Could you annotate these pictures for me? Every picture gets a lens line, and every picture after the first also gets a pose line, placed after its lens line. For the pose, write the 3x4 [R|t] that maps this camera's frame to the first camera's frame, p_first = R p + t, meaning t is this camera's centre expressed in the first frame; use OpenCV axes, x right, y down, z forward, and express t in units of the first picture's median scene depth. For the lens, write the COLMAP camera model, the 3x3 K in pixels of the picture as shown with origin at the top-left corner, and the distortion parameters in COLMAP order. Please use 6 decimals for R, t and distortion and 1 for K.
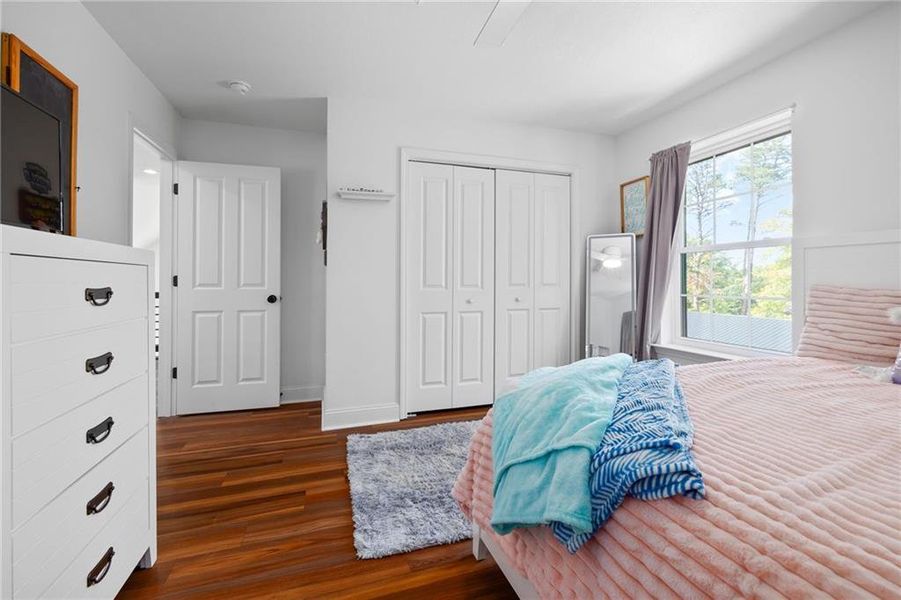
lens RADIAL K [[388.7, 0, 452.6], [0, 388.7, 273.6], [0, 0, 1]] dist [-0.000379, -0.000062]
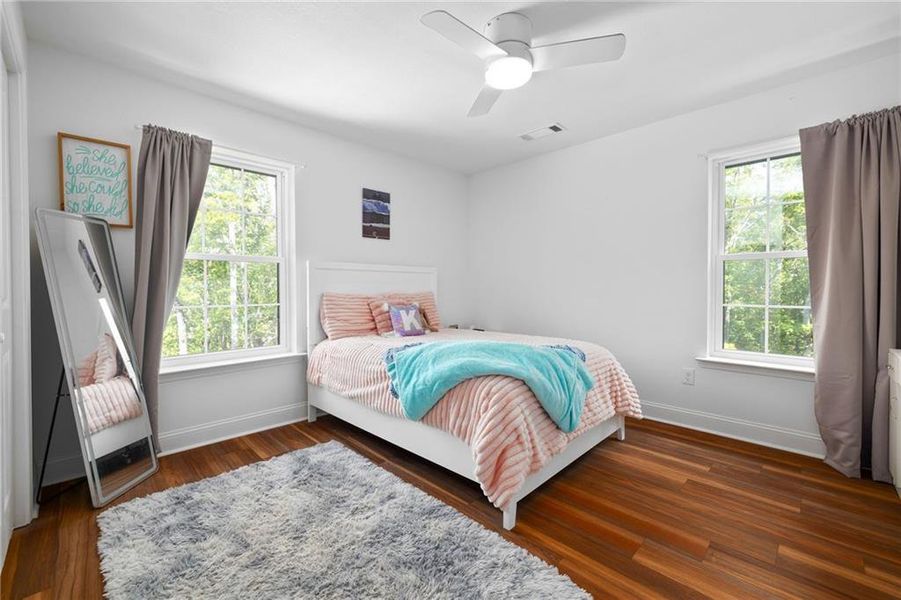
lens RADIAL K [[375.2, 0, 451.1], [0, 375.2, 292.4], [0, 0, 1]] dist [-0.000656, -0.000156]
pose [[-0.438400, -0.013272, 0.898682, -0.203343], [-0.003227, 0.999908, 0.013192, 0.004778], [-0.898774, 0.002884, -0.438403, 0.395158]]
